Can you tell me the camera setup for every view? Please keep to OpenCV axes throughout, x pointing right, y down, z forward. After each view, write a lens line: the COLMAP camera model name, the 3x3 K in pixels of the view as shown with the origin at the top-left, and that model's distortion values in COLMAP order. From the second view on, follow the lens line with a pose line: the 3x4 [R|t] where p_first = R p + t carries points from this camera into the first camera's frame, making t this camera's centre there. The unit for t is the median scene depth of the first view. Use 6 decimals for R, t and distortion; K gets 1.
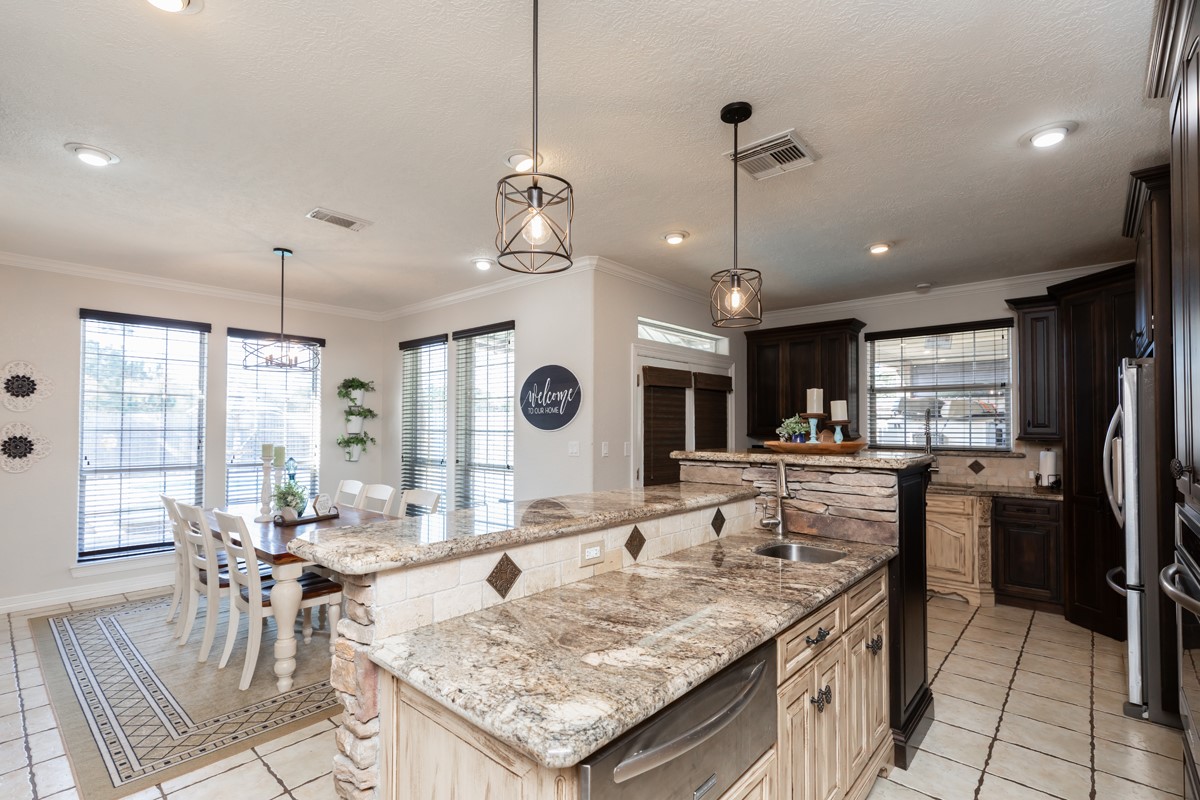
lens RADIAL K [[548.4, 0, 578.6], [0, 548.4, 416.2], [0, 0, 1]] dist [0.021766, 0.000295]
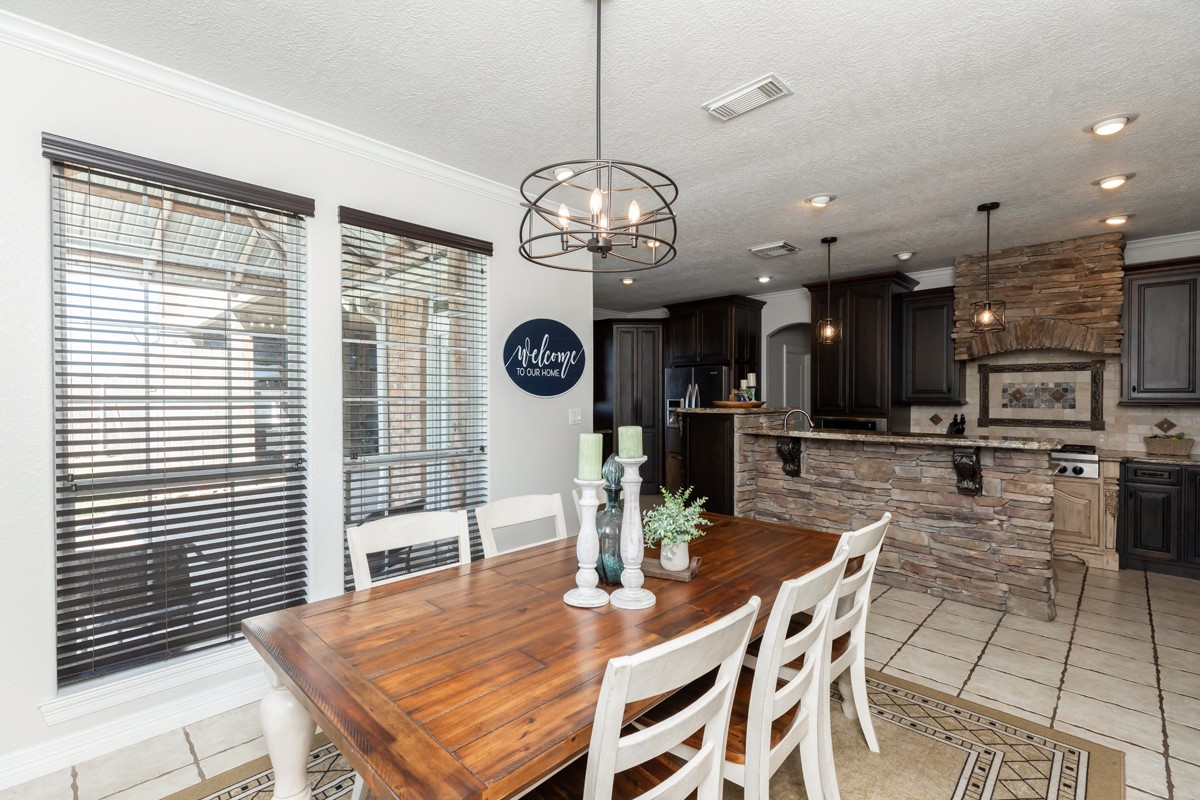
lens RADIAL K [[548.4, 0, 595.2], [0, 548.4, 400.8], [0, 0, 1]] dist [0.021766, 0.000295]
pose [[0.015567, -0.010401, 0.999825, -0.914516], [-0.017515, 0.999790, 0.010674, 0.022523], [-0.999725, -0.017678, 0.015381, 0.935205]]
